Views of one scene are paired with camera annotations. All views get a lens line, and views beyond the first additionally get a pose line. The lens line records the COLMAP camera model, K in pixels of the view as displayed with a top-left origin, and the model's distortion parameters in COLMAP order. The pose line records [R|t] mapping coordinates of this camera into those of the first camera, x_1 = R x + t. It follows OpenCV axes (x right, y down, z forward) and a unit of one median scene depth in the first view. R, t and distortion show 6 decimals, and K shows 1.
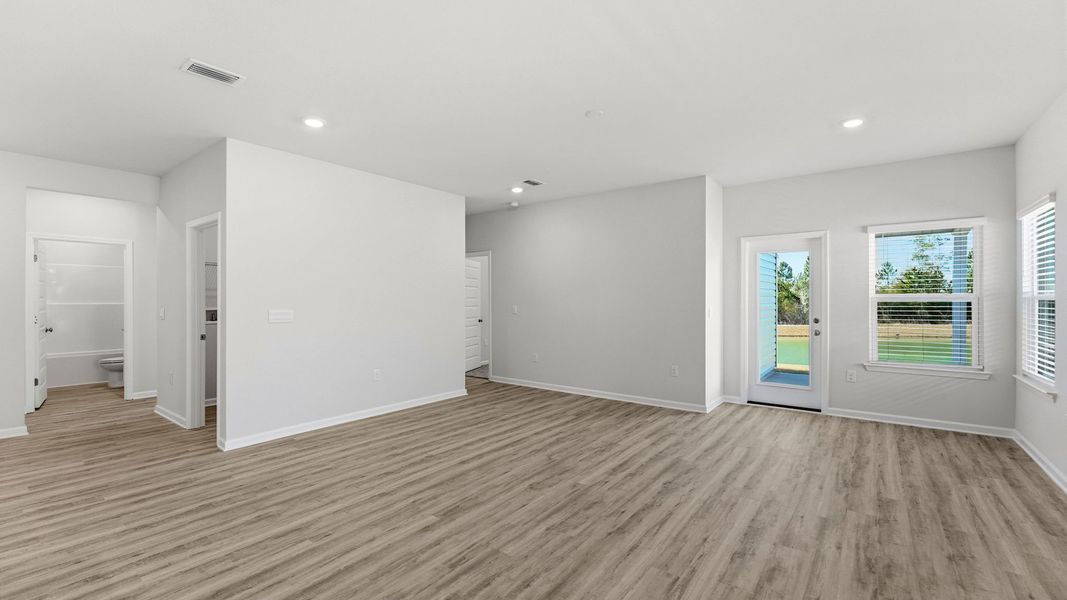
lens RADIAL K [[438.1, 0, 530.9], [0, 438.1, 297.9], [0, 0, 1]] dist [-0.000941, -0.000063]
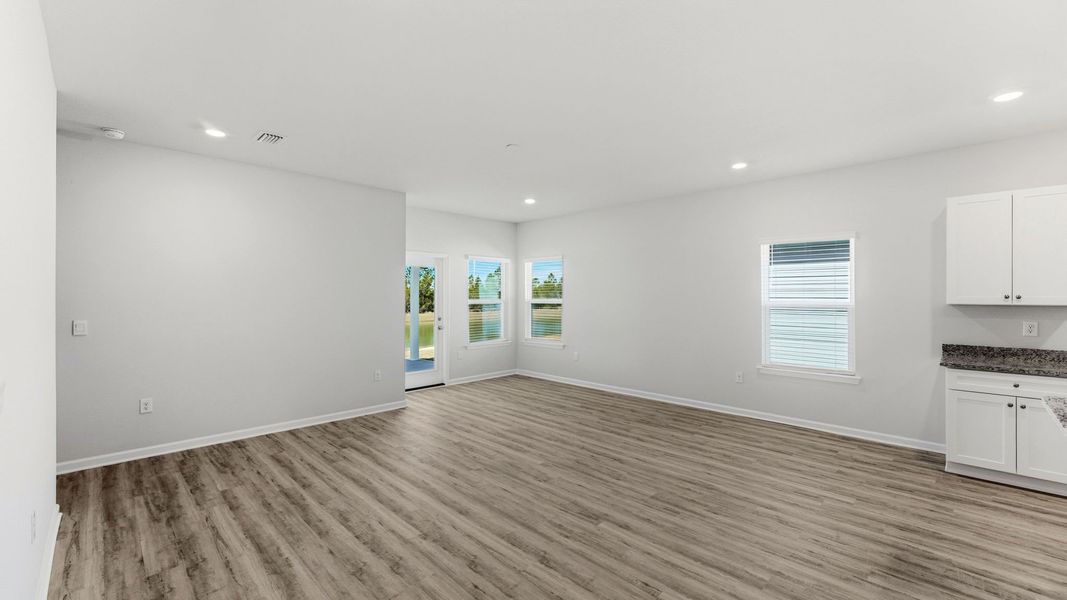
lens RADIAL K [[438.1, 0, 530.9], [0, 438.1, 297.9], [0, 0, 1]] dist [-0.000941, -0.000063]
pose [[0.127337, -0.001075, 0.991859, -0.935097], [-0.008434, 0.999962, 0.002167, -0.026345], [-0.991824, -0.008641, 0.127323, 0.763981]]
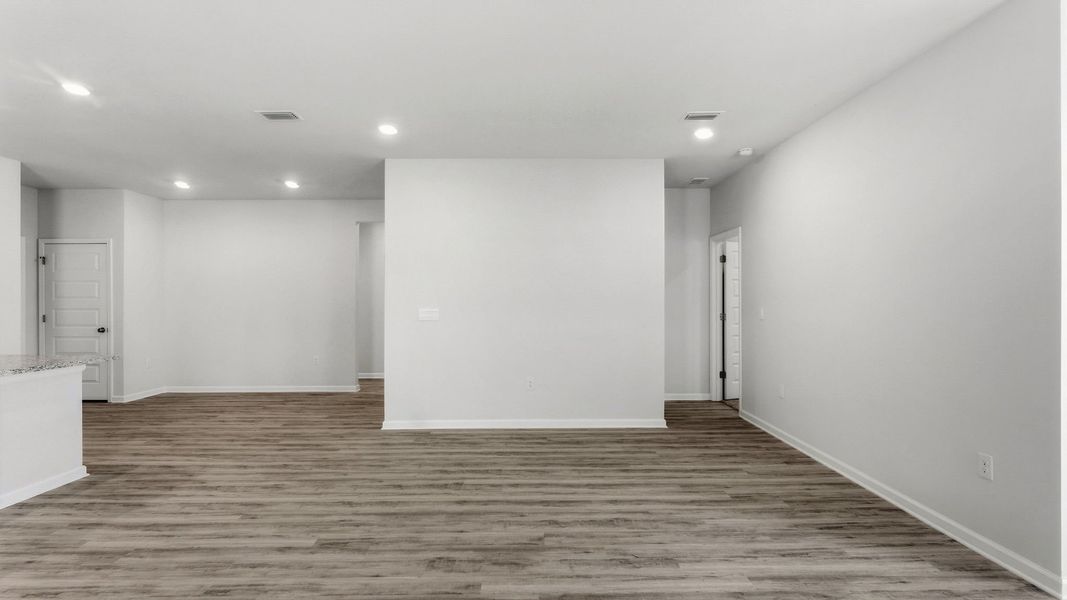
lens RADIAL K [[493.3, 0, 537.8], [0, 493.3, 302.5], [0, 0, 1]] dist [-0.003632, -0.000191]
pose [[0.626184, 0.004787, -0.779661, 0.627411], [0.006349, 0.999917, 0.011238, -0.000157], [0.779650, -0.011987, 0.626101, 0.538263]]
